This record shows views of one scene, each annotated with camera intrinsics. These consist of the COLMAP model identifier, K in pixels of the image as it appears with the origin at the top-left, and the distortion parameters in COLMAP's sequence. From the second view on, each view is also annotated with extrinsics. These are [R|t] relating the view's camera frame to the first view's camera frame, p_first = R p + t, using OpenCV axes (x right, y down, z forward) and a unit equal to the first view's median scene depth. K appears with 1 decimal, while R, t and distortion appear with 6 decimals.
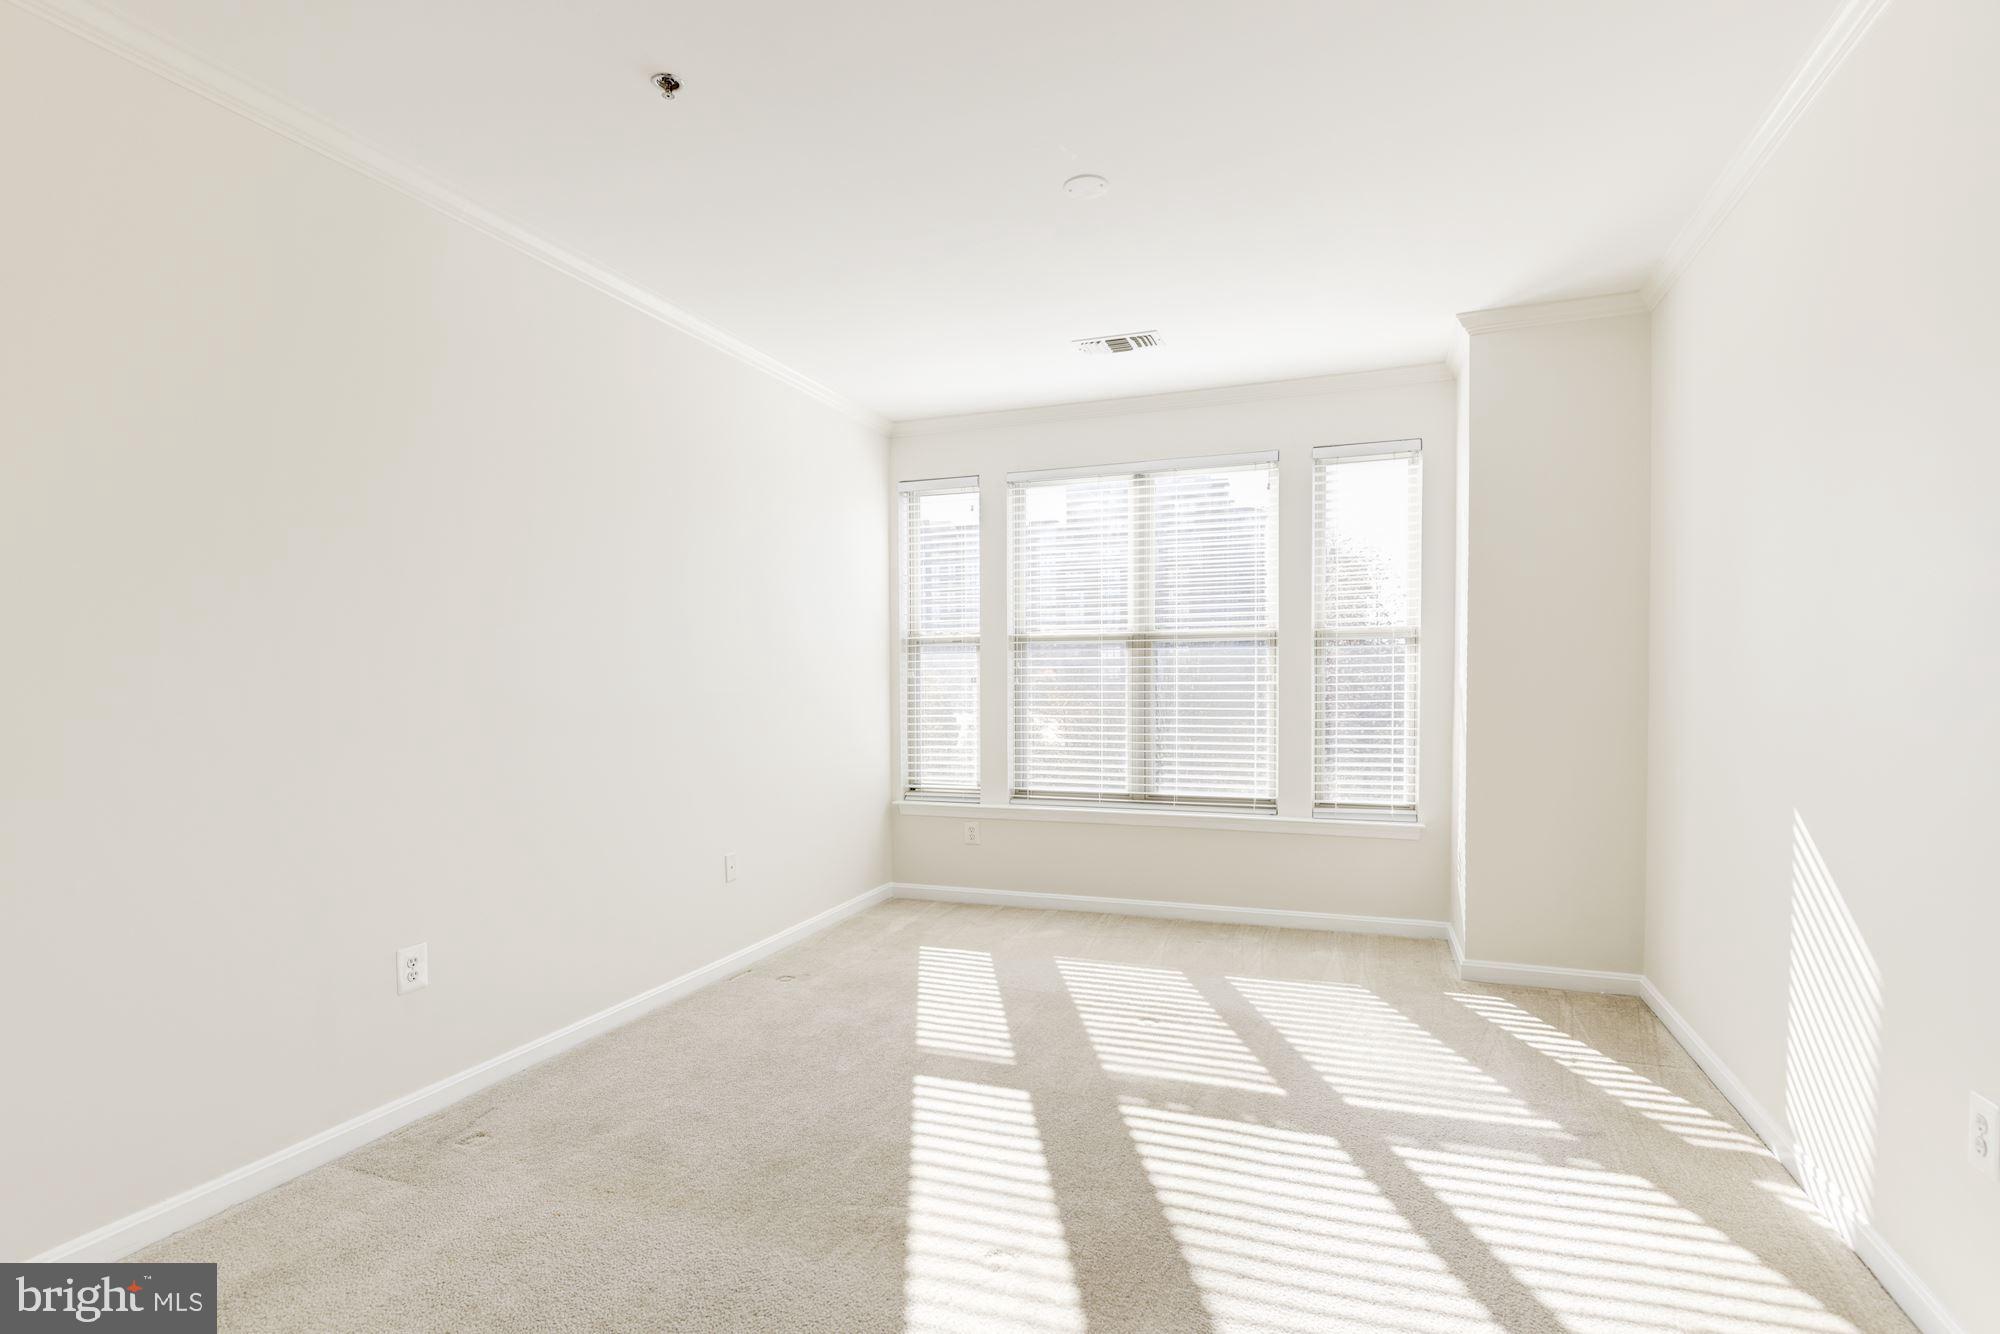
lens RADIAL K [[920.1, 0, 1000.0], [0, 920.1, 696.3], [0, 0, 1]] dist [0.012875, -0.024255]
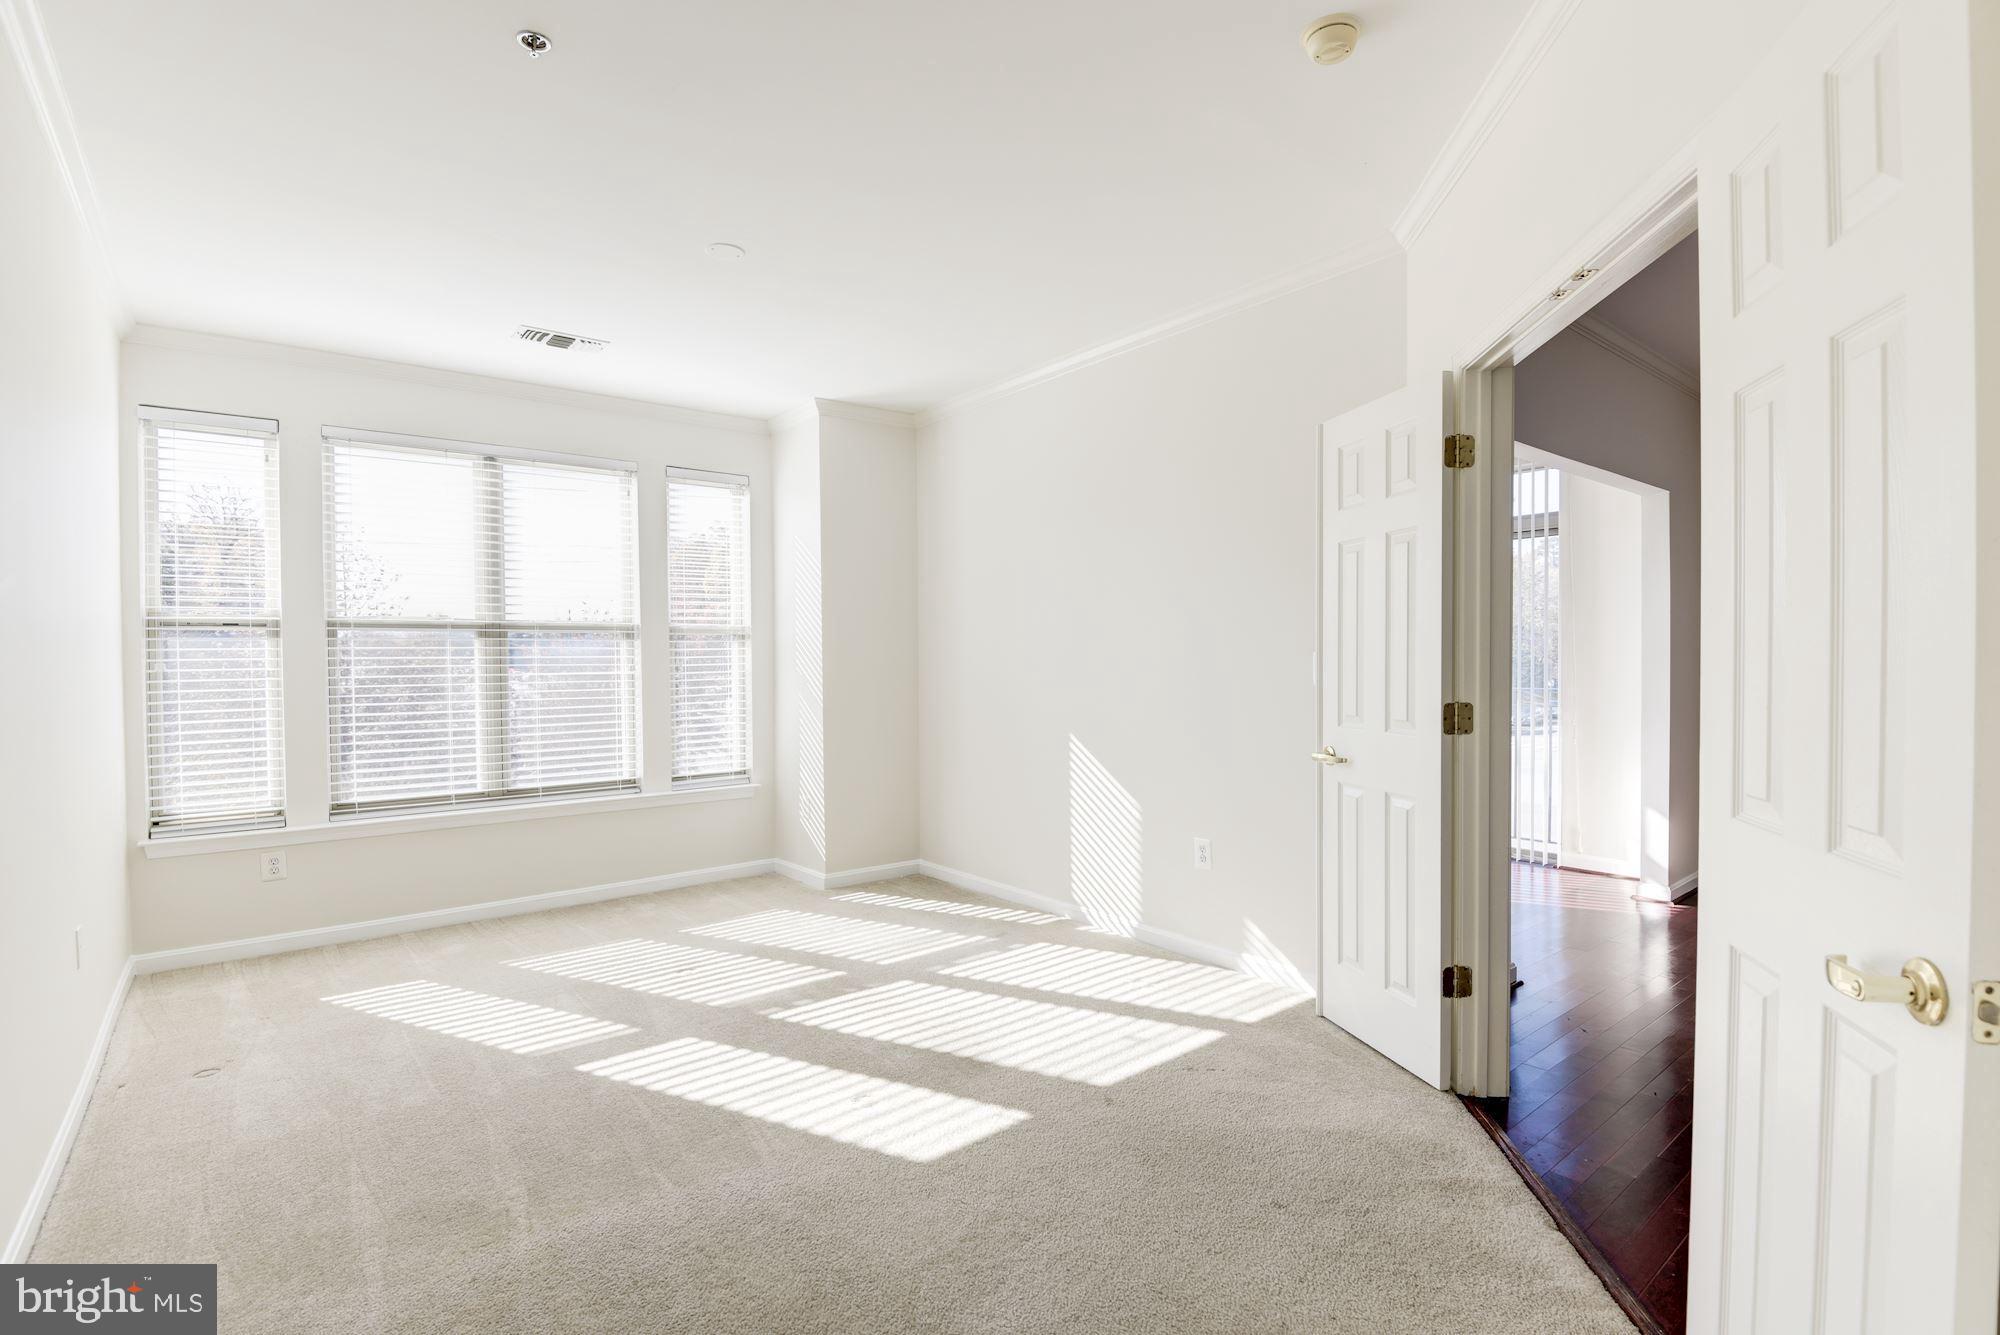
lens RADIAL K [[930.4, 0, 993.9], [0, 930.4, 675.1], [0, 0, 1]] dist [0.014249, -0.025142]
pose [[0.534488, -0.011962, 0.845092, -0.515125], [0.026937, 0.999633, -0.002887, 0.003780], [-0.844747, 0.024307, 0.534614, 0.055338]]
